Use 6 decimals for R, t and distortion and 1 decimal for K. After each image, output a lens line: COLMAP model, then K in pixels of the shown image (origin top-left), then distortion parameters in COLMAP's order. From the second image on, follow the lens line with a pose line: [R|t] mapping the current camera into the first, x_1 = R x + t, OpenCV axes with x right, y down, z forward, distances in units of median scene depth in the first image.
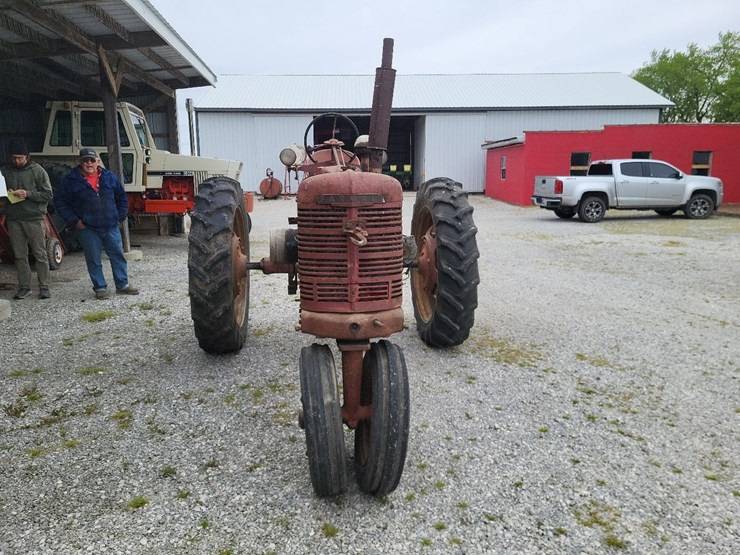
lens RADIAL K [[552.2, 0, 371.0], [0, 552.2, 277.6], [0, 0, 1]] dist [0.048619, -0.028656]
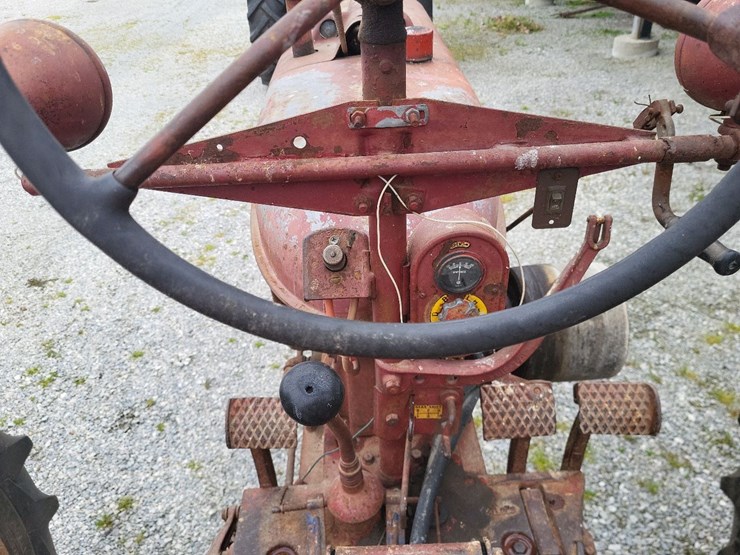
lens RADIAL K [[560.6, 0, 361.8], [0, 560.6, 271.0], [0, 0, 1]] dist [0.052810, -0.040810]
pose [[-0.995537, 0.002910, 0.094327, -0.026797], [0.066174, 0.734143, 0.675762, -0.098728], [-0.067283, 0.678988, -0.731059, 0.413482]]
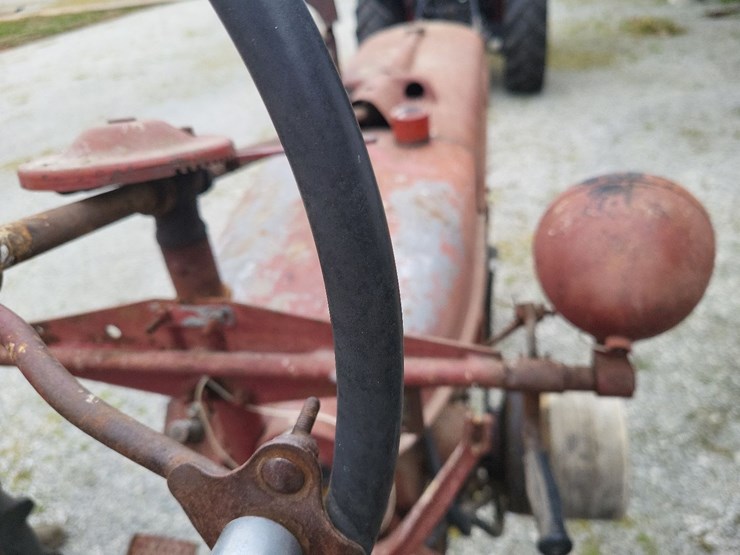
lens RADIAL K [[581.0, 0, 369.1], [0, 581.0, 274.9], [0, 0, 1]] dist [0.000110, -0.004727]
pose [[-0.955964, -0.045447, 0.289945, -0.049630], [0.162473, 0.740786, 0.651796, -0.104725], [-0.244409, 0.670202, -0.700781, 0.395461]]
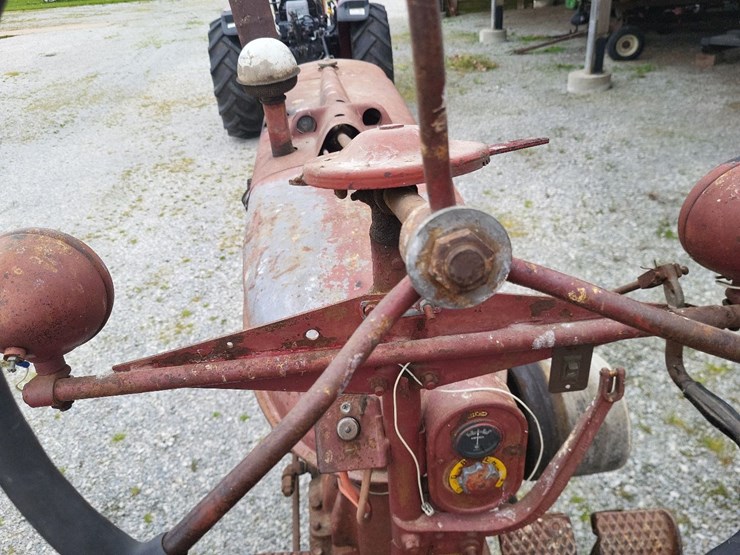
lens RADIAL K [[561.7, 0, 356.6], [0, 561.7, 276.3], [0, 0, 1]] dist [0.047905, -0.035279]
pose [[-0.996301, 0.067623, 0.053017, -0.023505], [0.085860, 0.758969, 0.645441, -0.108428], [0.003408, 0.647606, -0.761968, 0.403838]]
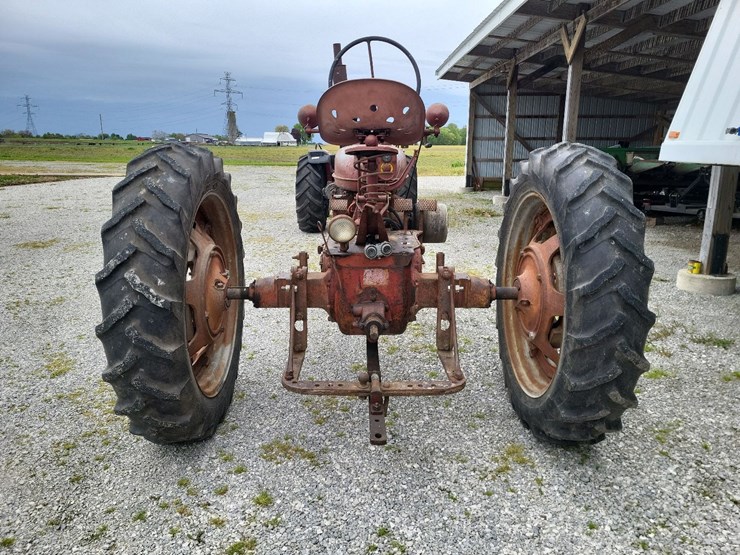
lens RADIAL K [[558.1, 0, 362.9], [0, 558.1, 276.0], [0, 0, 1]] dist [0.055314, -0.032493]
pose [[-0.994968, -0.027767, 0.096267, -0.046587], [0.012181, 0.920176, 0.391316, -0.113074], [-0.099448, 0.390520, -0.915207, 0.637371]]
